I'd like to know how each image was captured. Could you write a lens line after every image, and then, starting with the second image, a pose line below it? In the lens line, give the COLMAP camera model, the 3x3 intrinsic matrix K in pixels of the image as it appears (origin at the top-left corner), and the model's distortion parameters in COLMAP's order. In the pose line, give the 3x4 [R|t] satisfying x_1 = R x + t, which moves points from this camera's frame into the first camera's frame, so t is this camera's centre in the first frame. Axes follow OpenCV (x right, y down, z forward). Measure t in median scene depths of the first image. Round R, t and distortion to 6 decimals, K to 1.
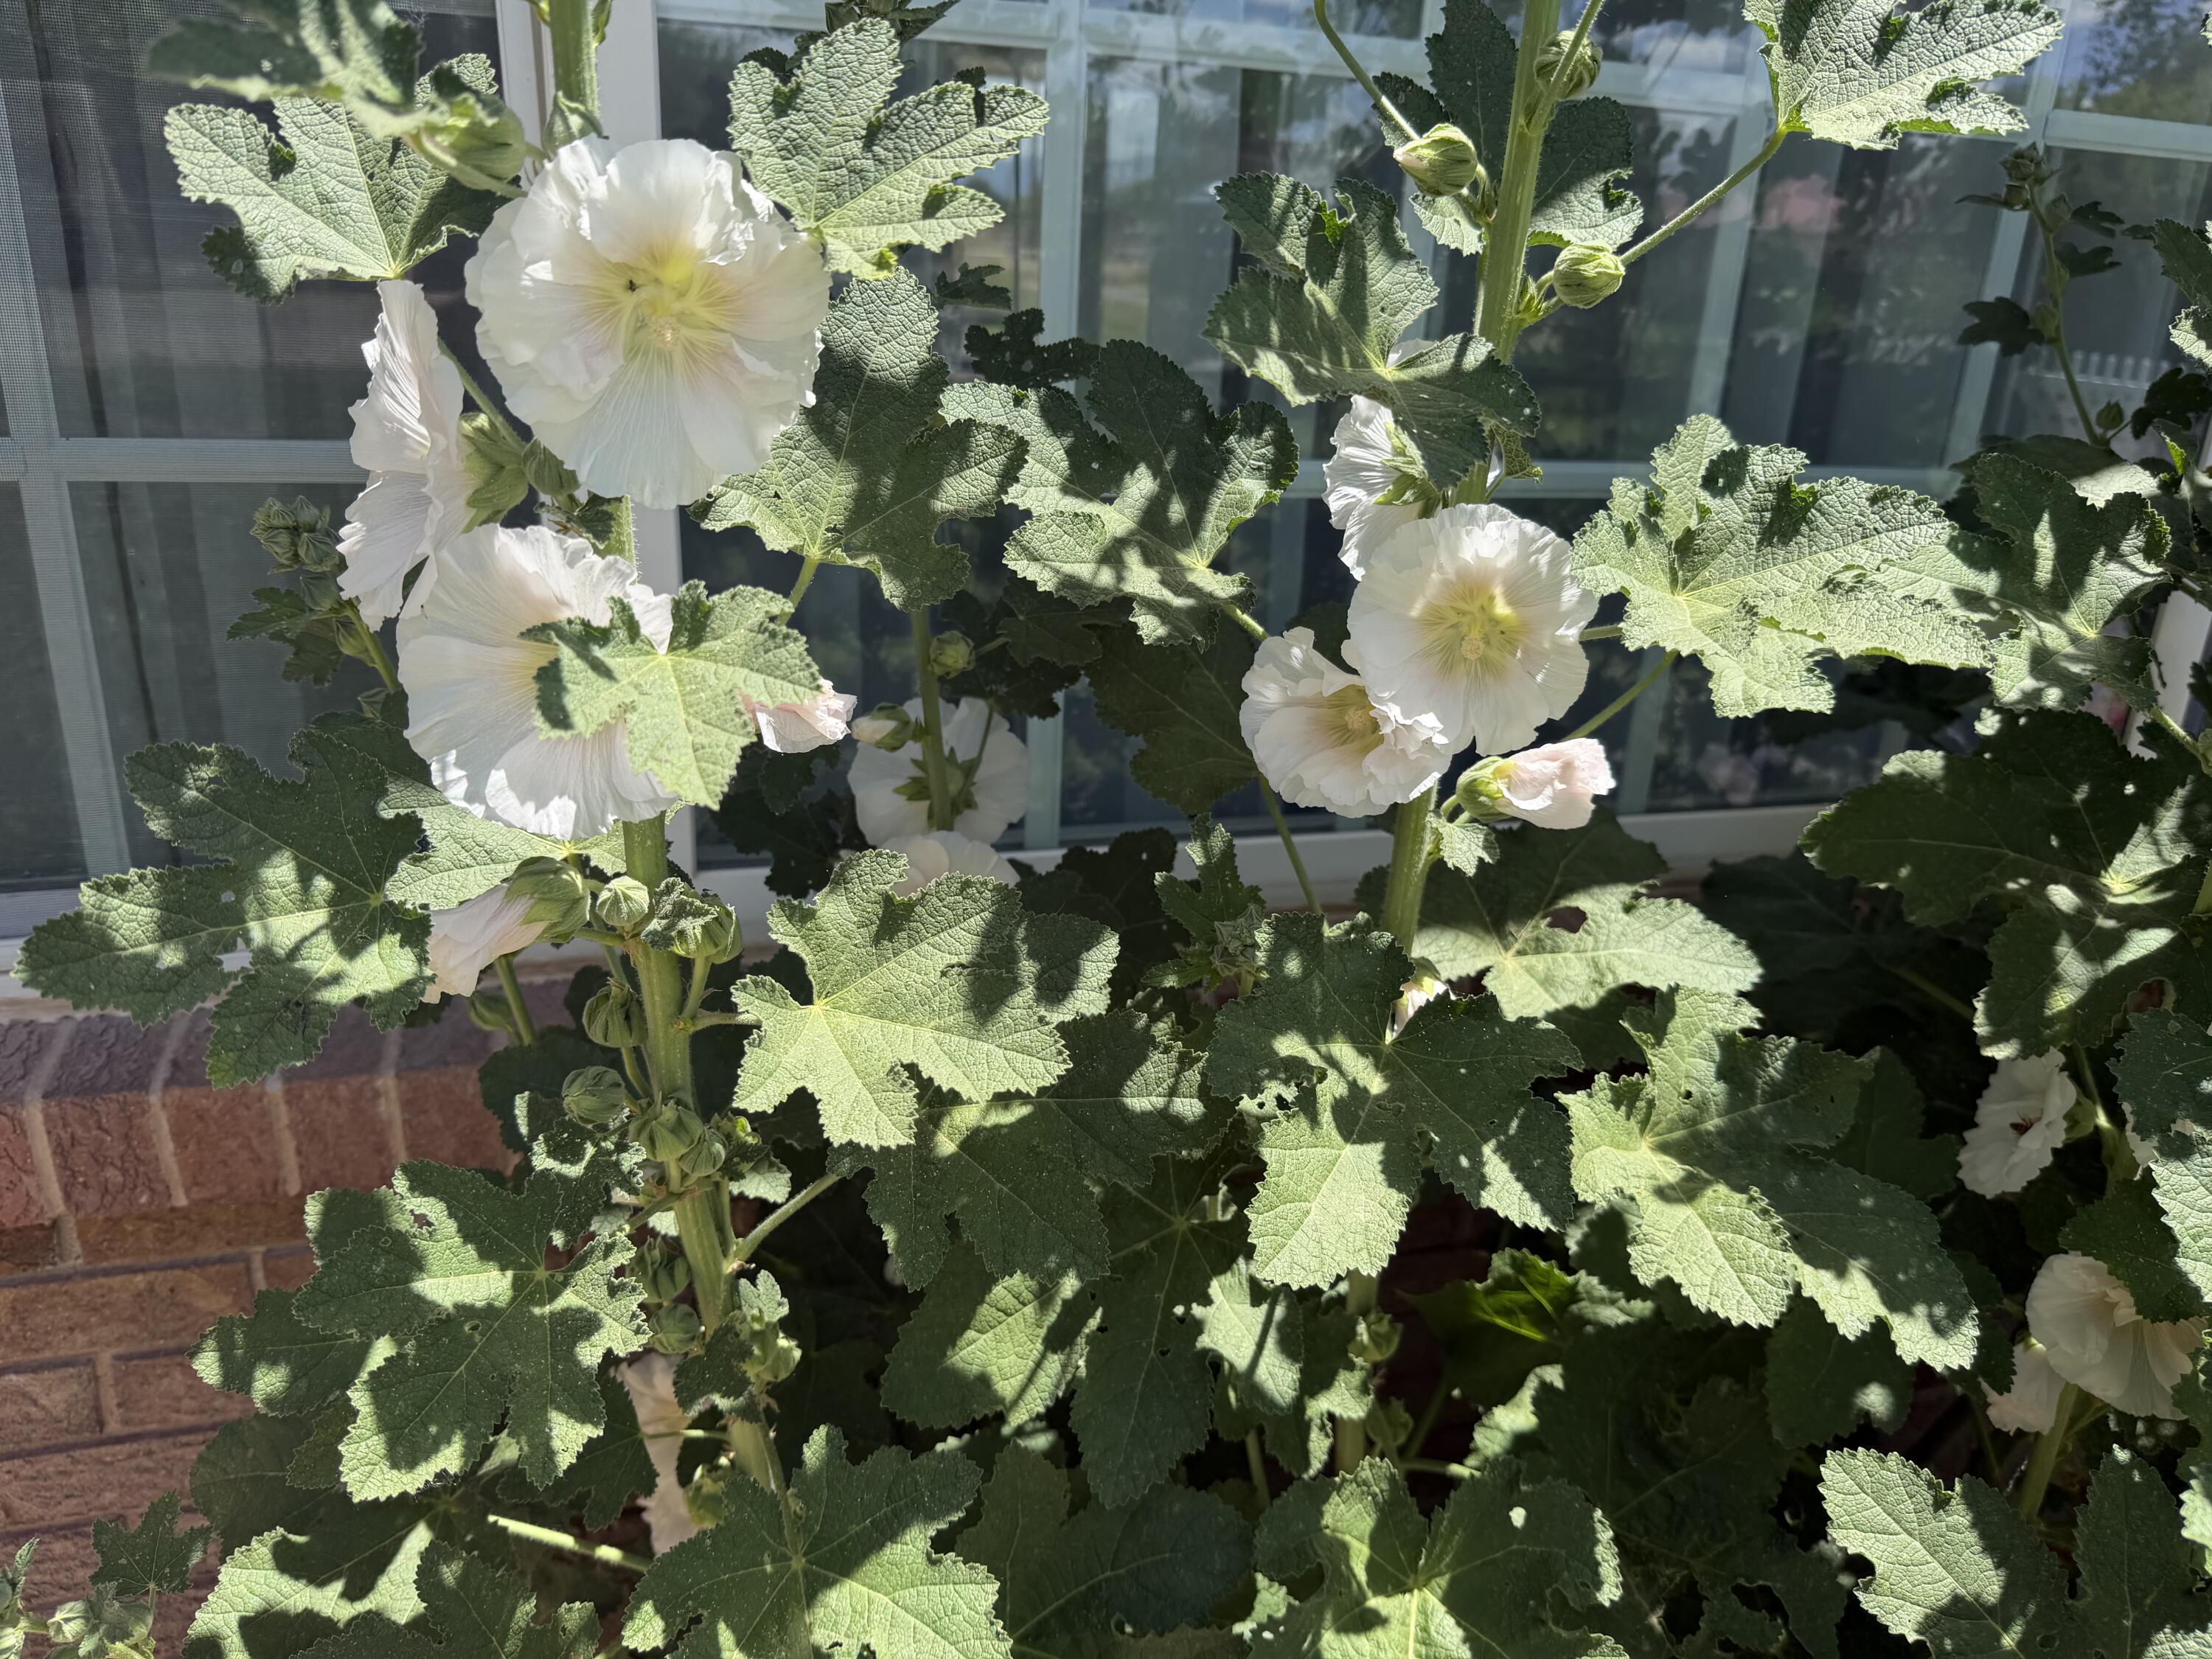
lens RADIAL K [[1591.9, 0, 1094.1], [0, 1591.9, 833.6], [0, 0, 1]] dist [0.184576, -0.383623]
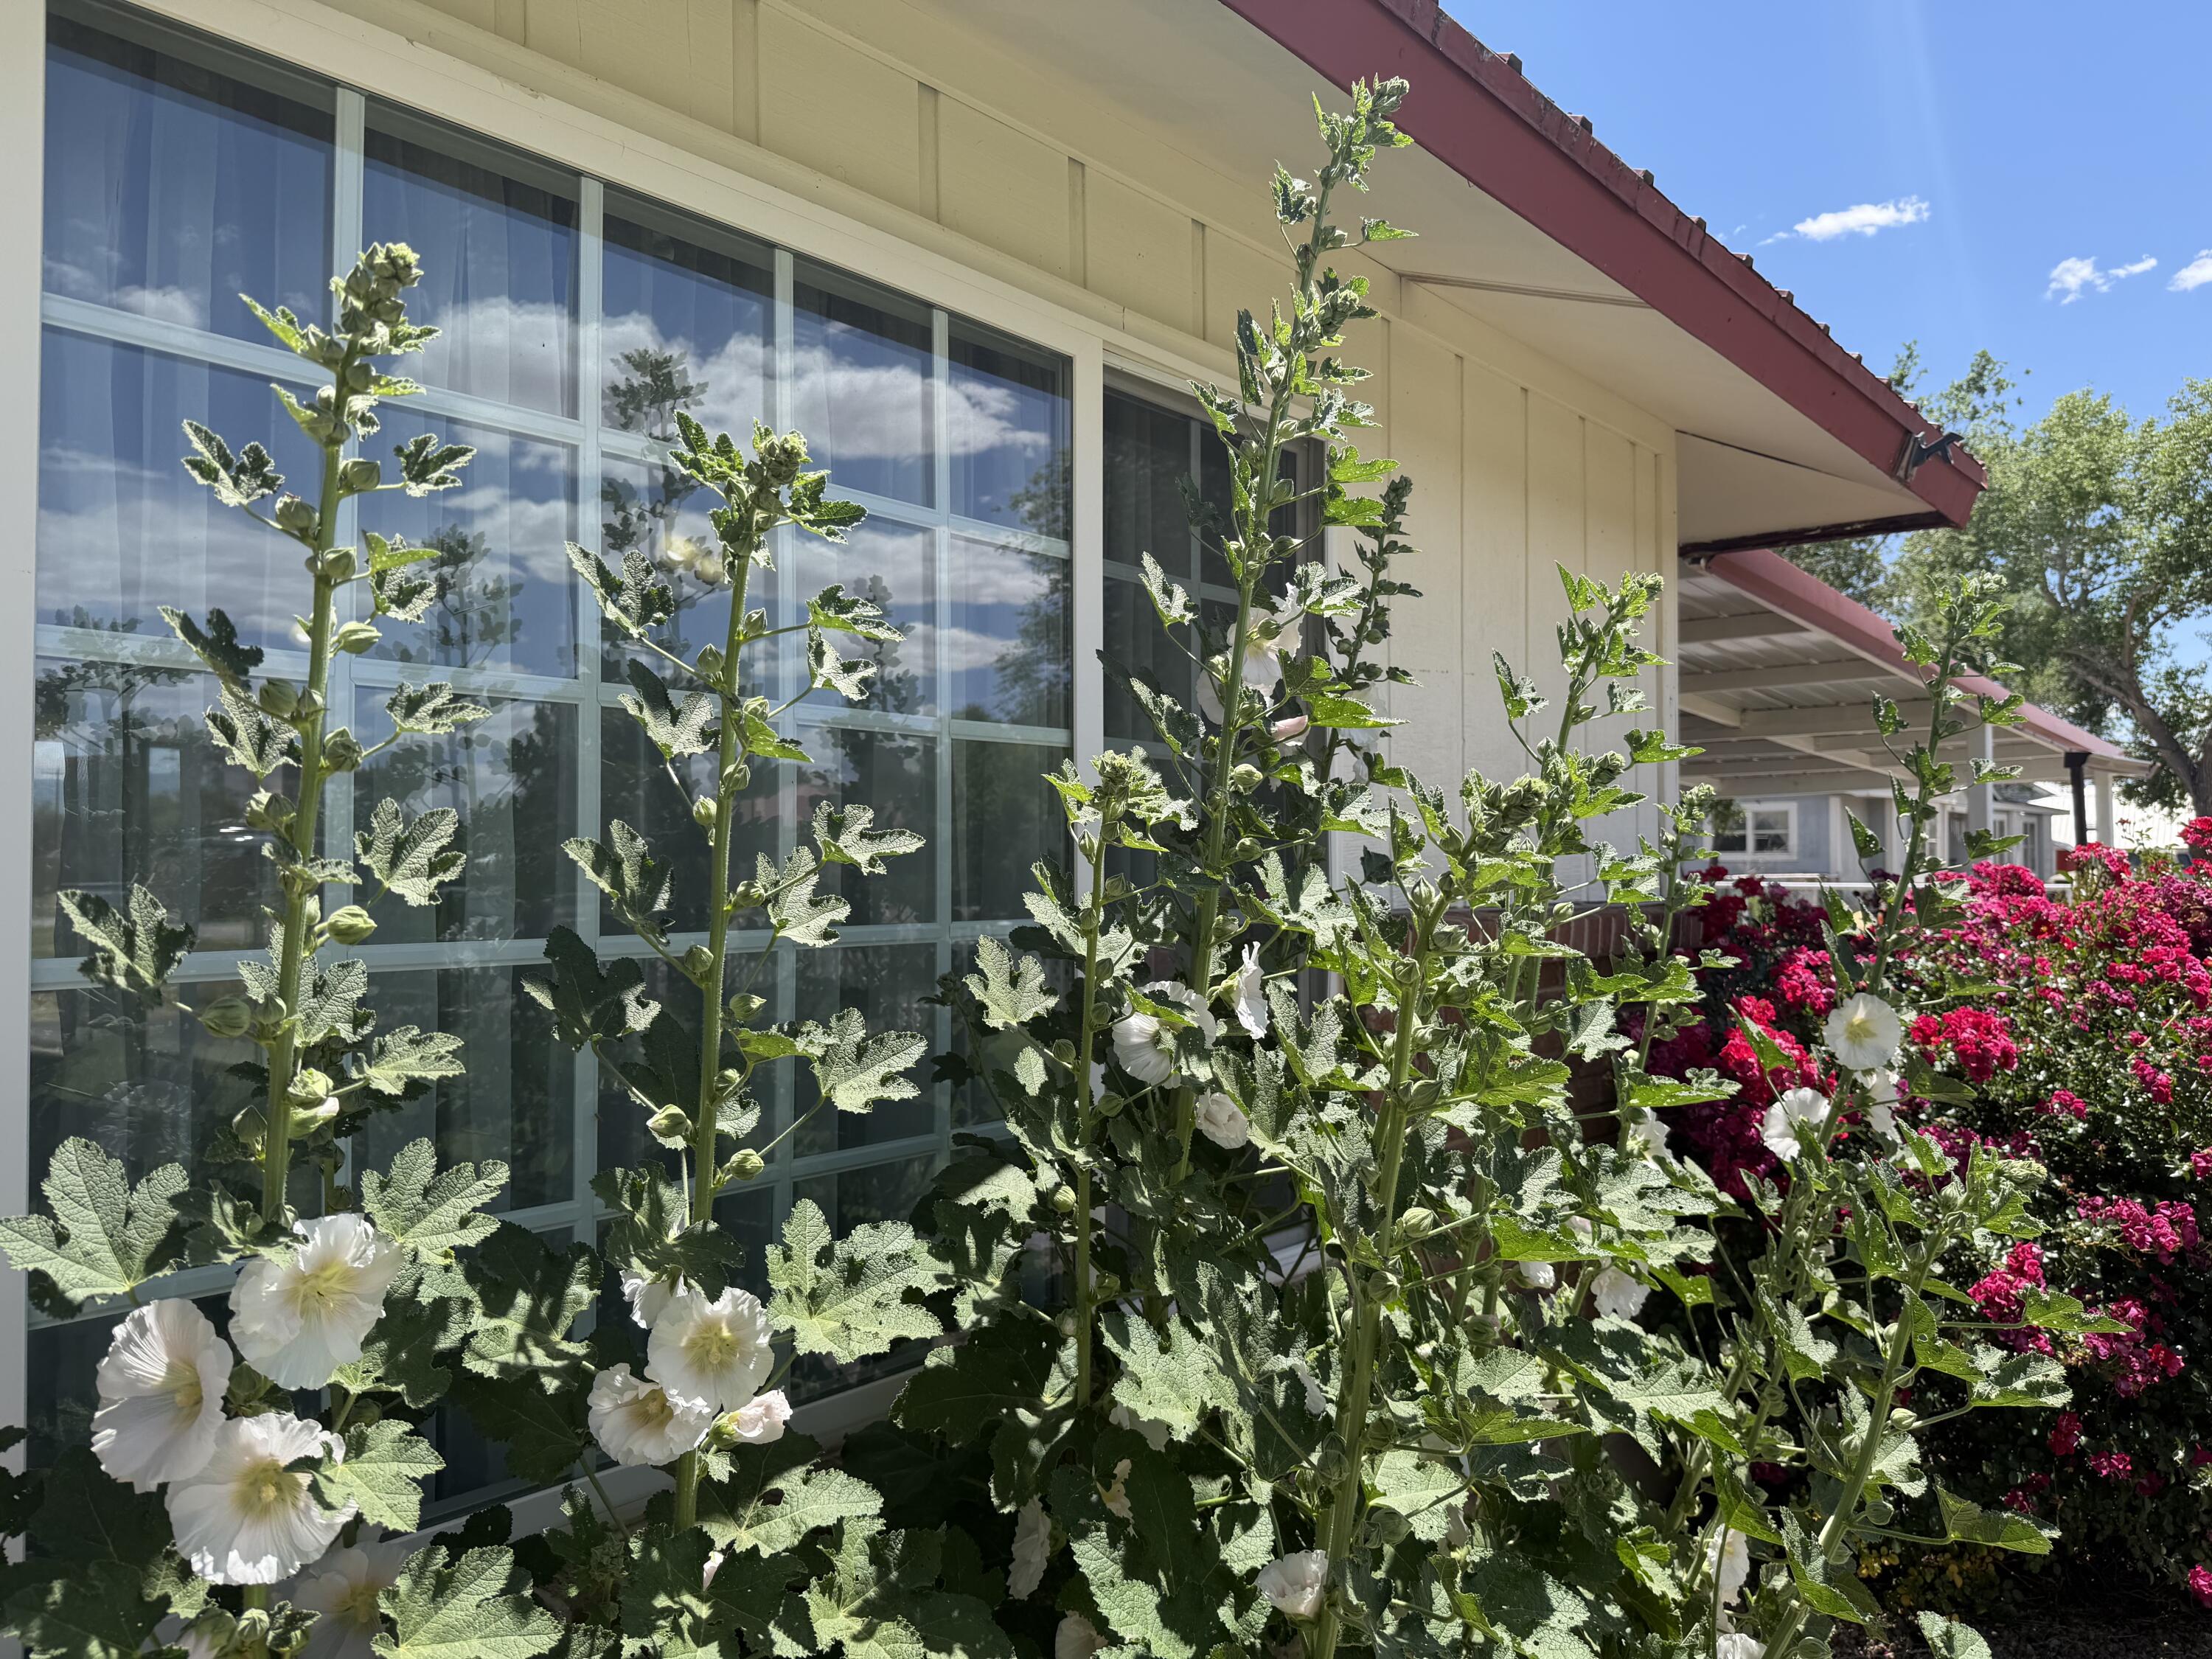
lens RADIAL K [[1591.9, 0, 1094.1], [0, 1591.9, 833.6], [0, 0, 1]] dist [0.184576, -0.383623]
pose [[0.845276, -0.037909, 0.532983, -0.371040], [0.219116, 0.934345, -0.281047, -0.053348], [-0.487336, 0.354348, 0.798086, -0.934684]]
